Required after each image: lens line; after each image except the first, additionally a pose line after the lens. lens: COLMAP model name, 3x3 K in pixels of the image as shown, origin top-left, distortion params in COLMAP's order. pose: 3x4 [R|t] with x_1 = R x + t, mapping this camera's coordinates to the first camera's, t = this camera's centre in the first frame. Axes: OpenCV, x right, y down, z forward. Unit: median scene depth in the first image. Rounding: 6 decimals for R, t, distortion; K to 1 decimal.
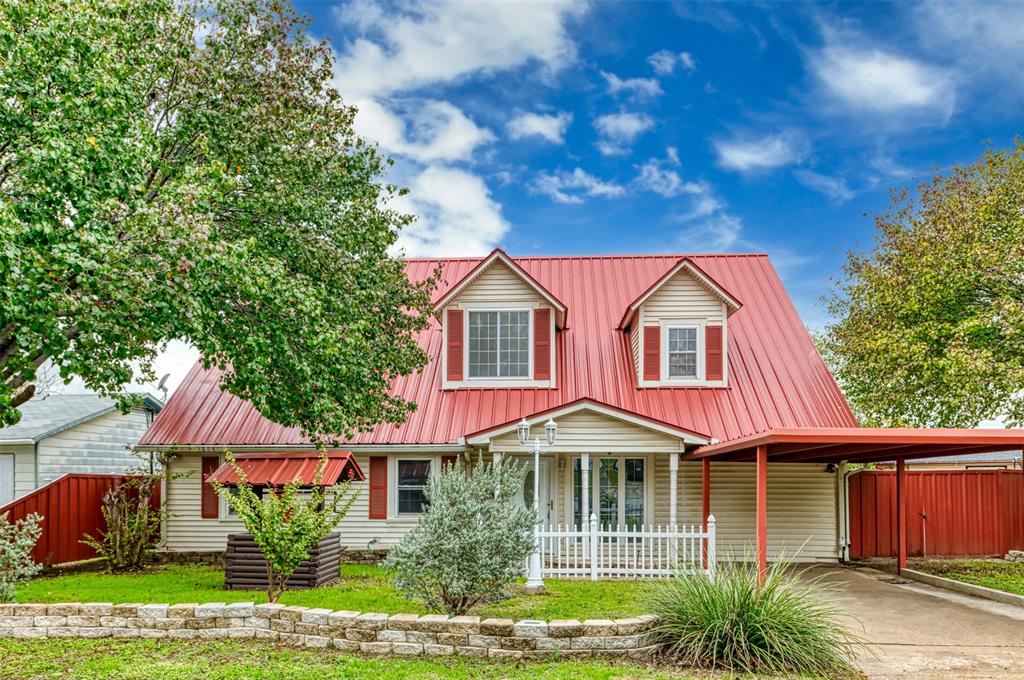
lens RADIAL K [[723.4, 0, 512.2], [0, 723.4, 441.5], [0, 0, 1]] dist [-0.005341, -0.004811]
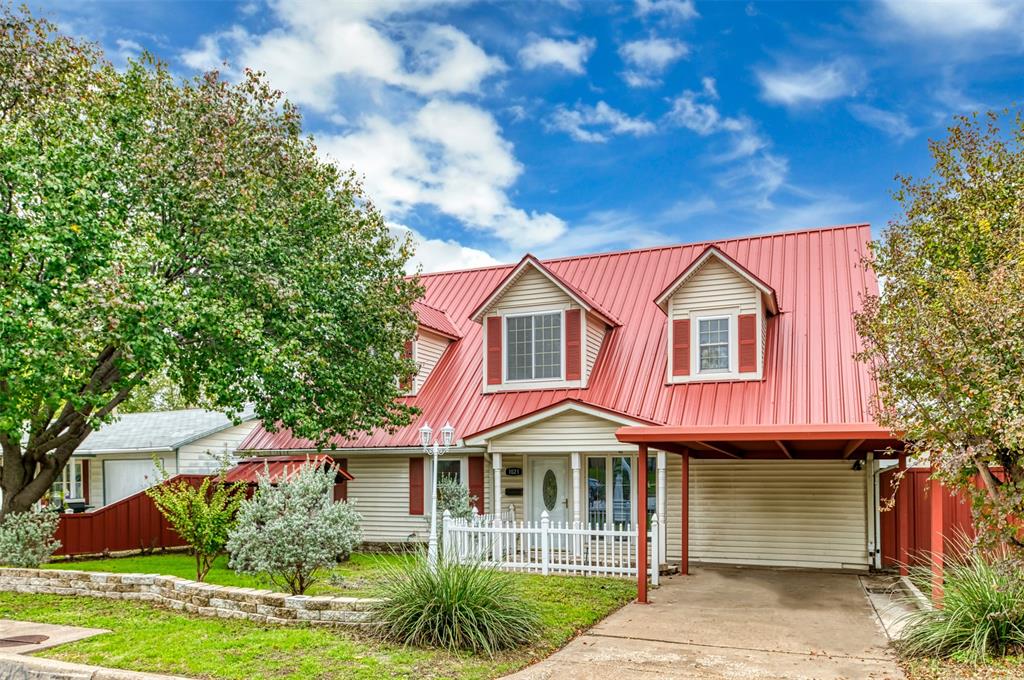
lens RADIAL K [[749.3, 0, 504.5], [0, 749.3, 450.7], [0, 0, 1]] dist [-0.004637, -0.002456]
pose [[0.943810, -0.014271, -0.330180, 0.333713], [0.019252, 0.999745, 0.011819, -0.000573], [0.329927, -0.017511, 0.943844, -0.026489]]
